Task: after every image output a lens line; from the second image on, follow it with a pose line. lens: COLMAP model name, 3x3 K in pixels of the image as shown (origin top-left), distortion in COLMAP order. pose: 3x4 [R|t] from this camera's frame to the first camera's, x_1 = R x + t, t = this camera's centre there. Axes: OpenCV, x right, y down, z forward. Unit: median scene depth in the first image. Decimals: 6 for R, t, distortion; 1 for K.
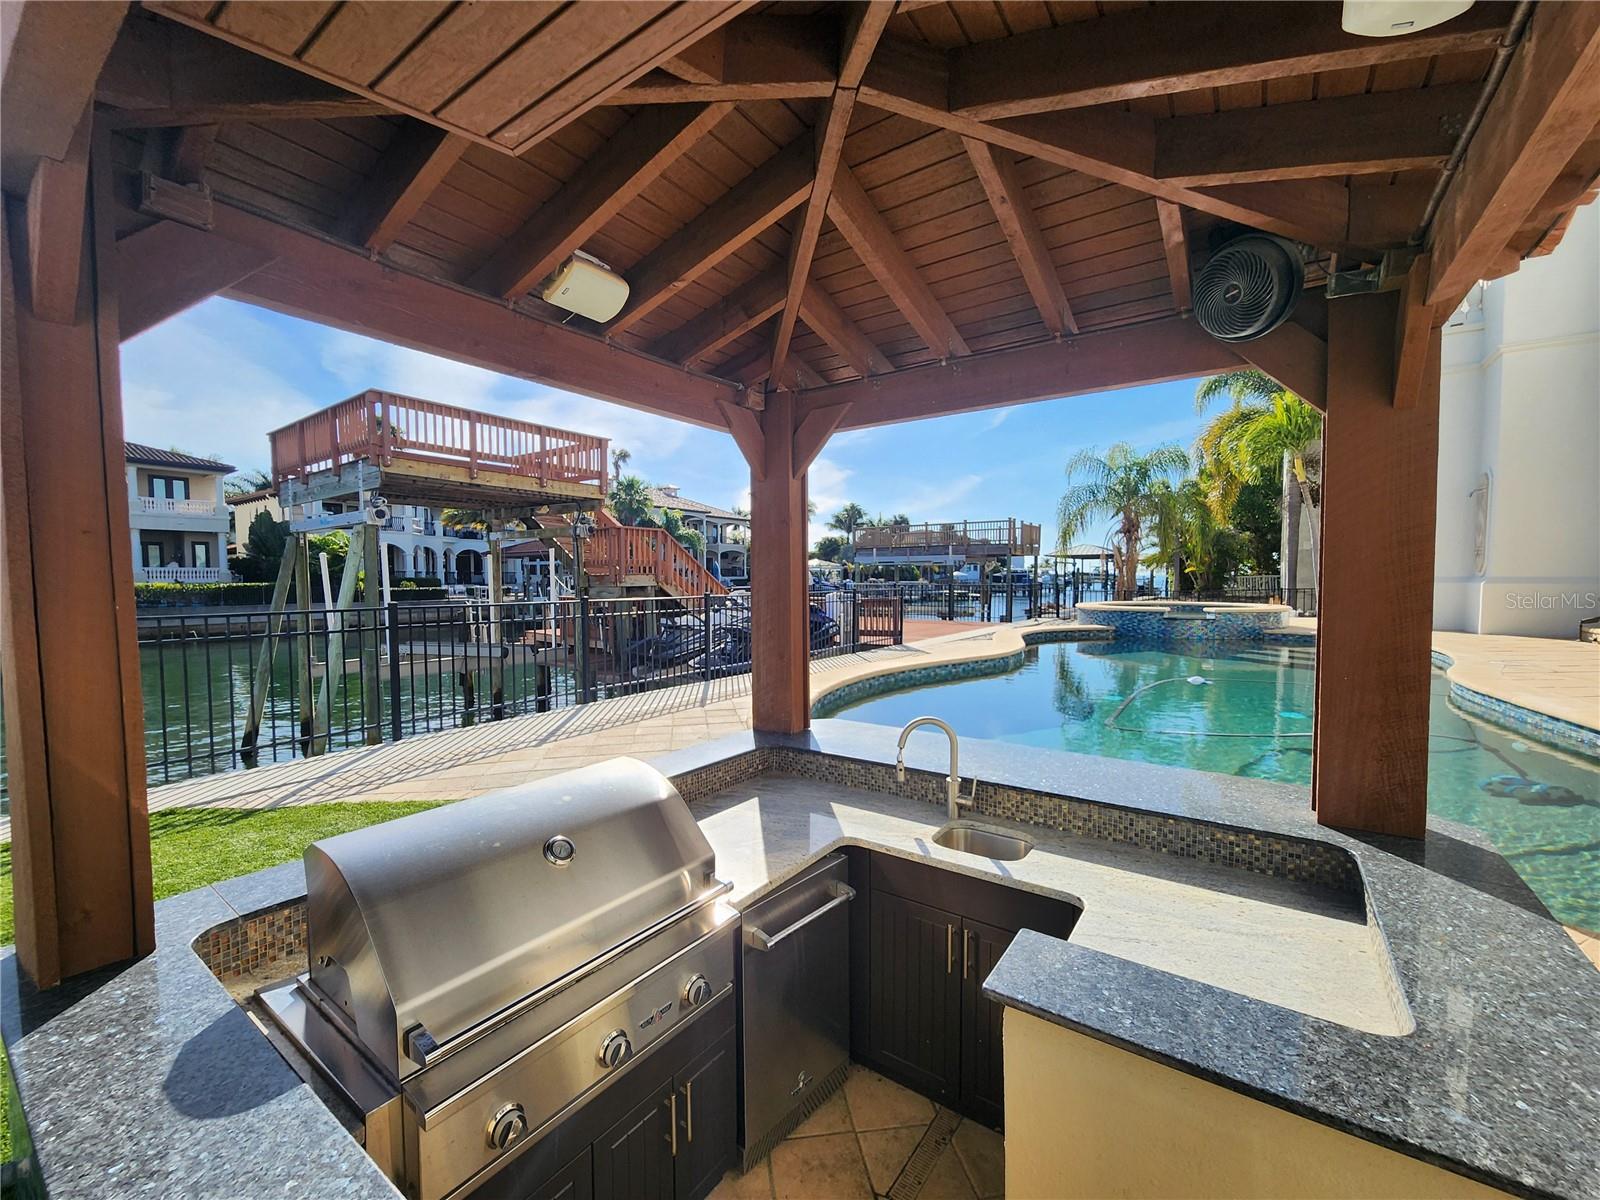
lens RADIAL K [[647.3, 0, 796.5], [0, 647.3, 604.1], [0, 0, 1]] dist [0.000357, 0.000016]
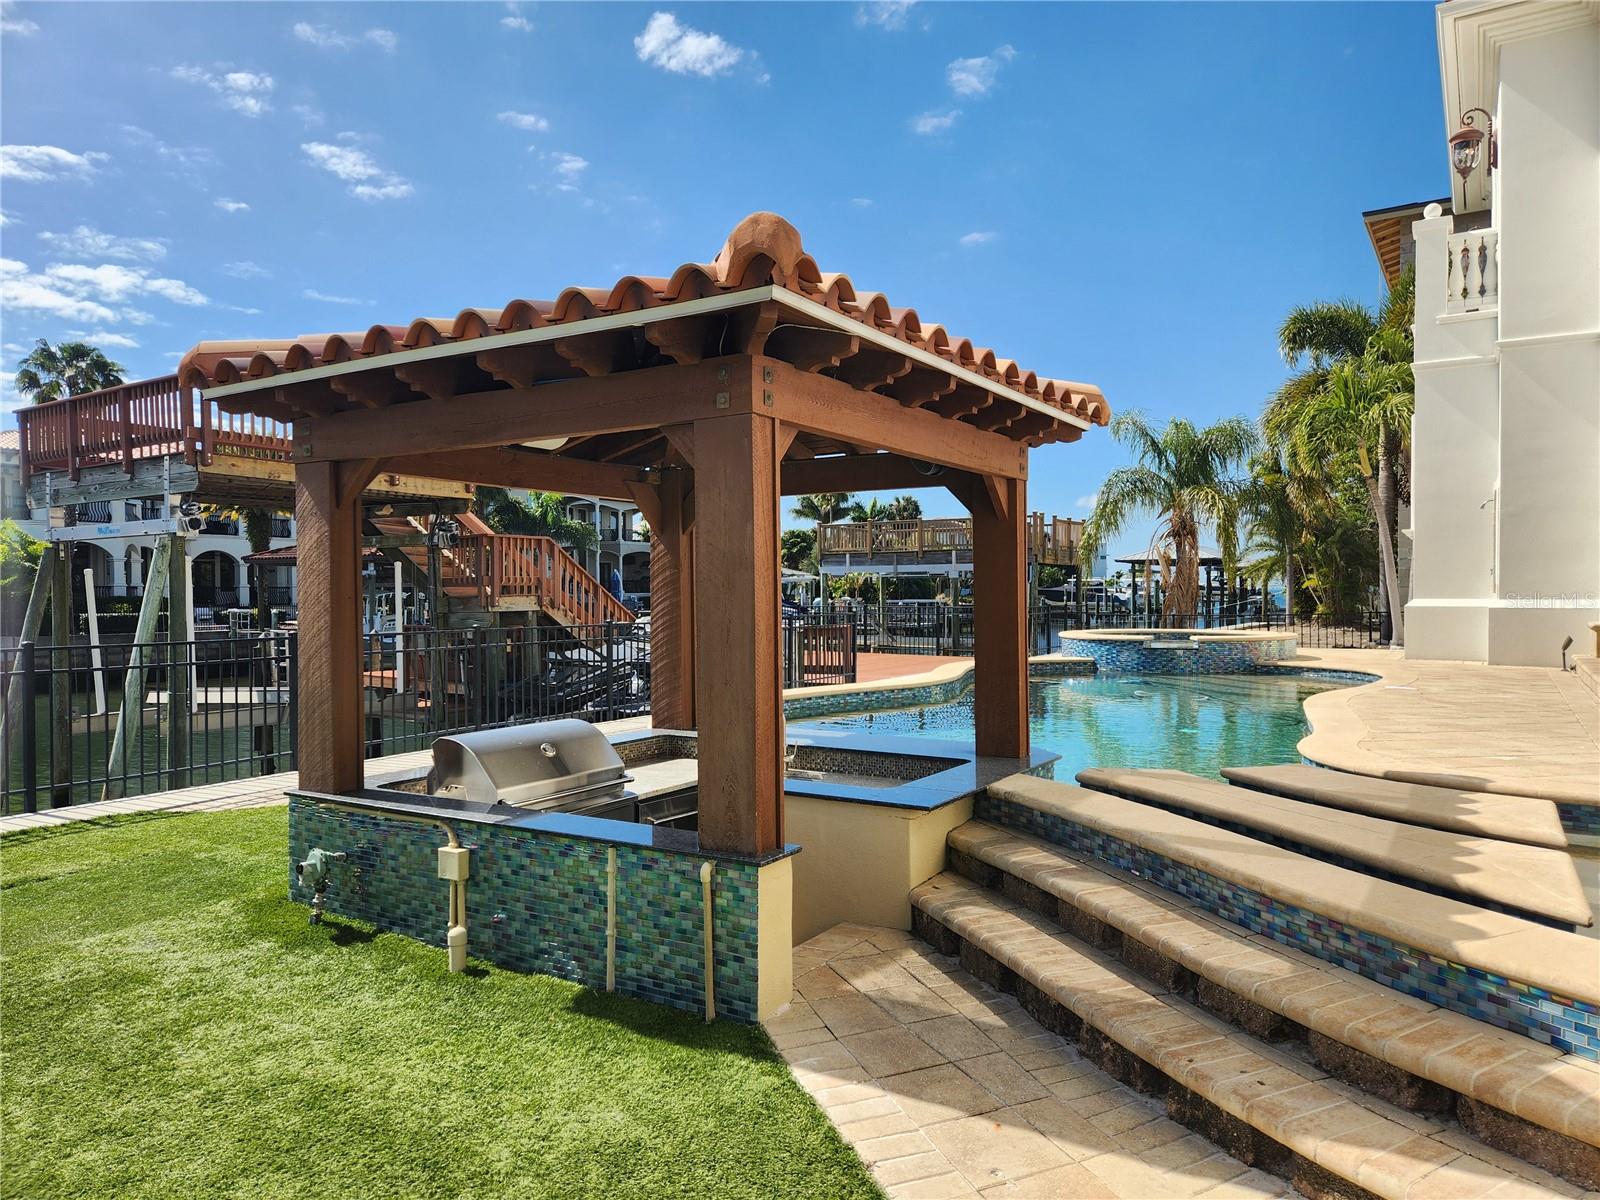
lens RADIAL K [[1074.3, 0, 804.4], [0, 1074.3, 599.2], [0, 0, 1]] dist [0.049458, -0.000501]
pose [[0.998690, -0.002693, 0.051093, 0.031158], [0.004435, 0.999411, -0.034017, 0.002835], [-0.050972, 0.034199, 0.998114, -0.285146]]
